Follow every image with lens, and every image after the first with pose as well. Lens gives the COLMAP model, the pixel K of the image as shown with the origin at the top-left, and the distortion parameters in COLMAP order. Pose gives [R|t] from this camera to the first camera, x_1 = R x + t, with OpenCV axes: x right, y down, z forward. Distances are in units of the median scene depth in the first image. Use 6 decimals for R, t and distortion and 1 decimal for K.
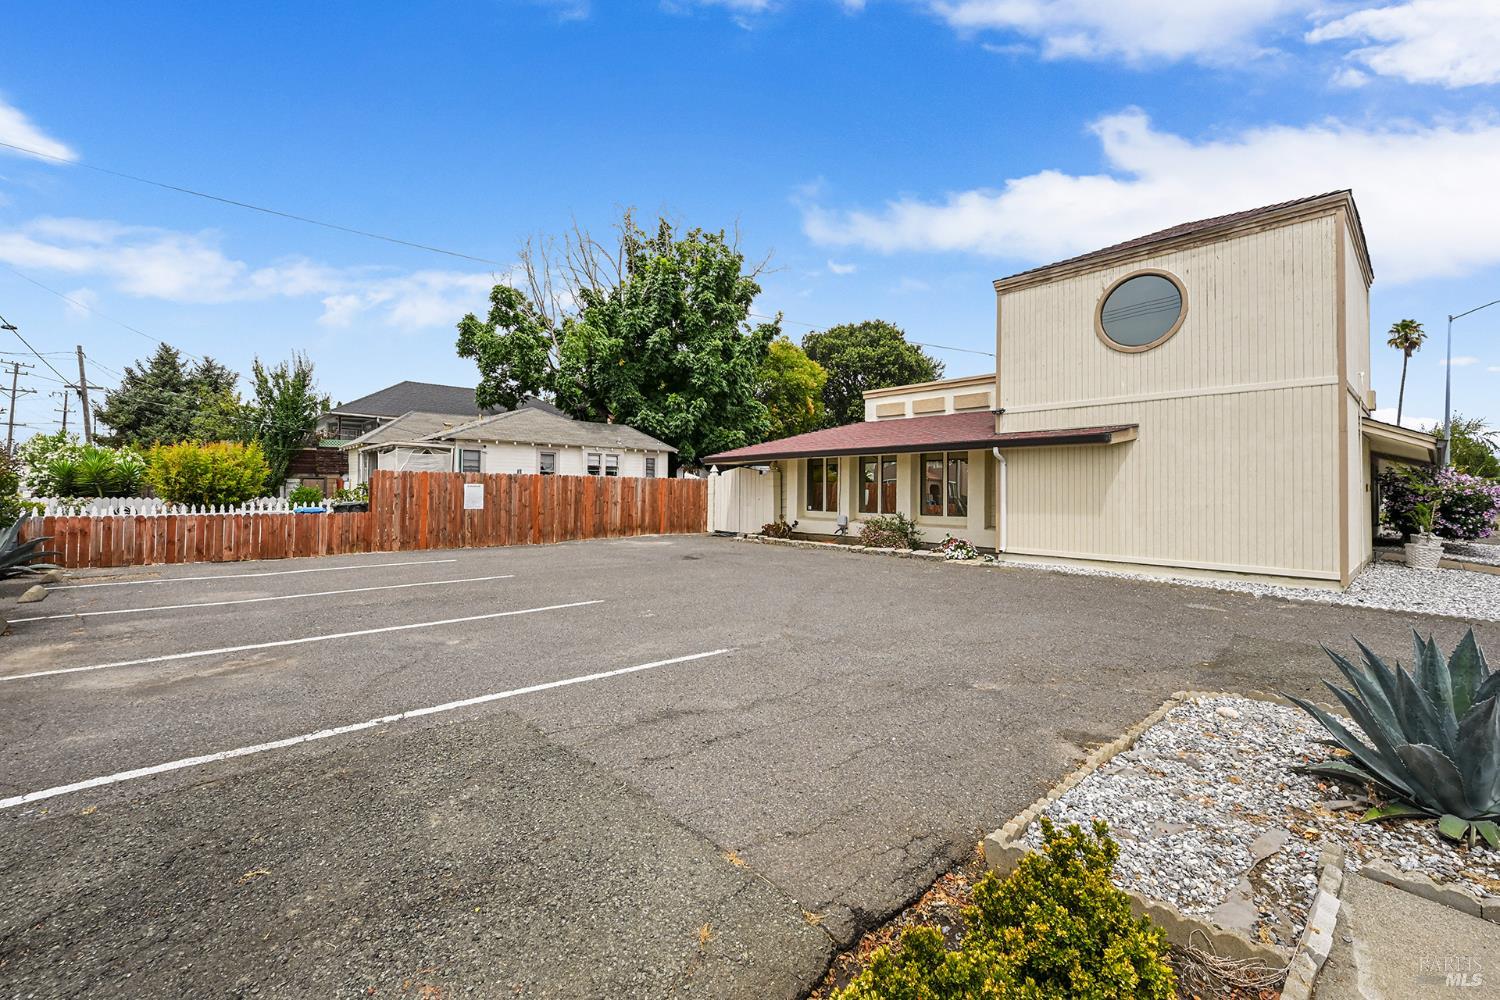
lens RADIAL K [[600.1, 0, 733.2], [0, 600.1, 476.2], [0, 0, 1]] dist [0.000048, 0.000011]
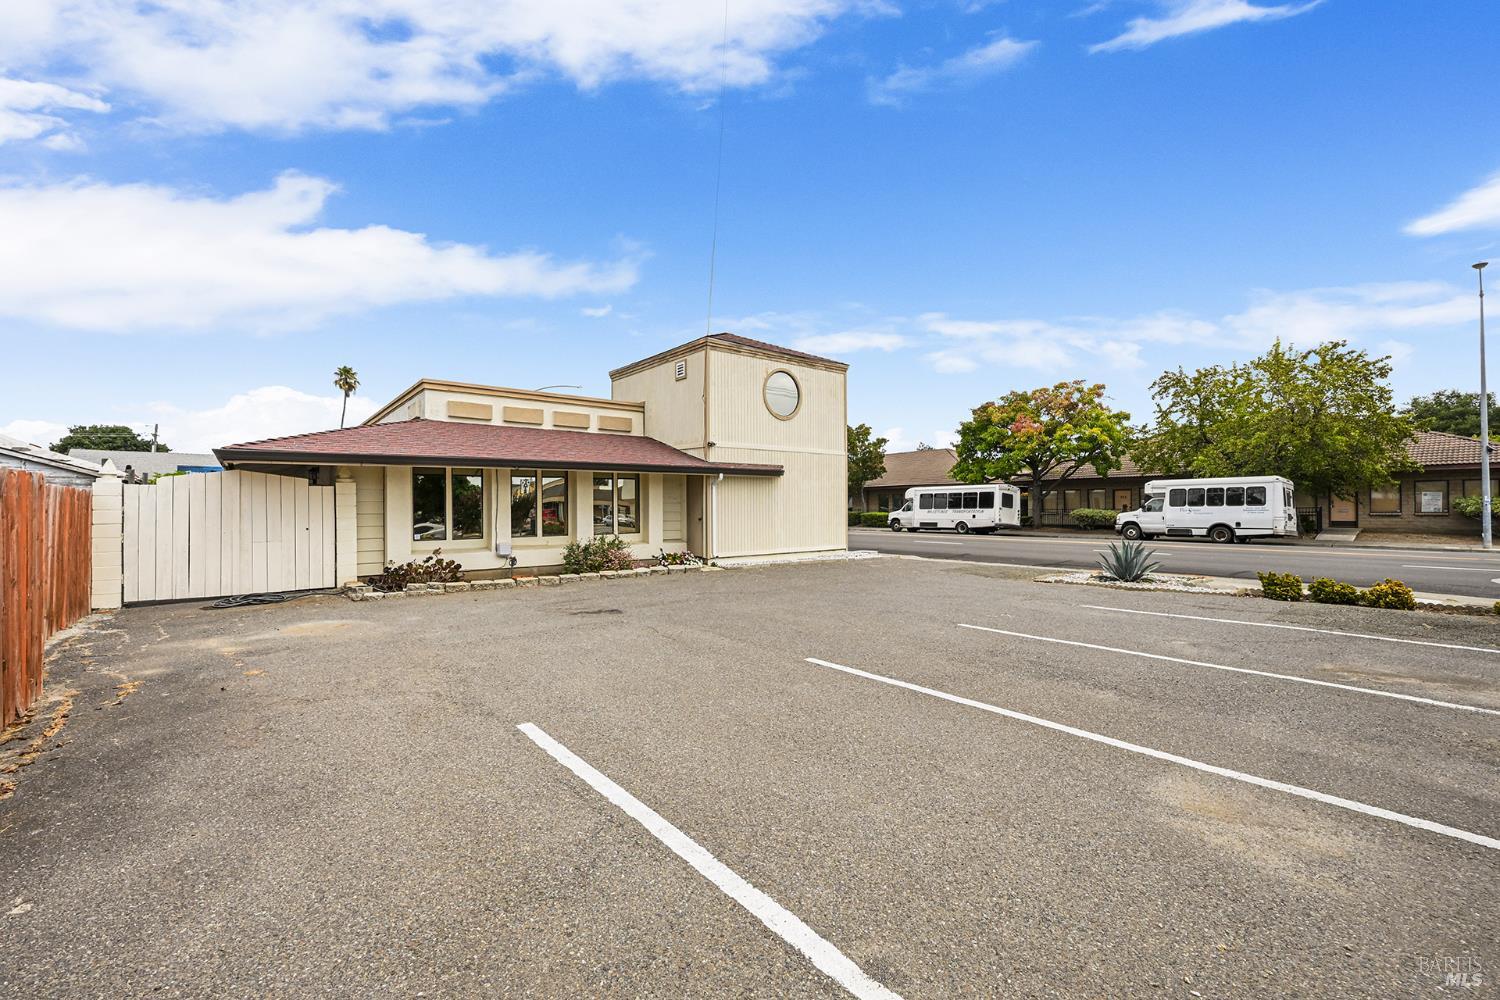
lens RADIAL K [[617.3, 0, 749.1], [0, 617.3, 501.5], [0, 0, 1]] dist [0.000070, -0.000006]
pose [[0.056368, -0.001464, 0.998409, -0.725466], [-0.014764, 0.999888, 0.002300, 0.005515], [-0.998301, -0.014870, 0.056340, 0.751918]]
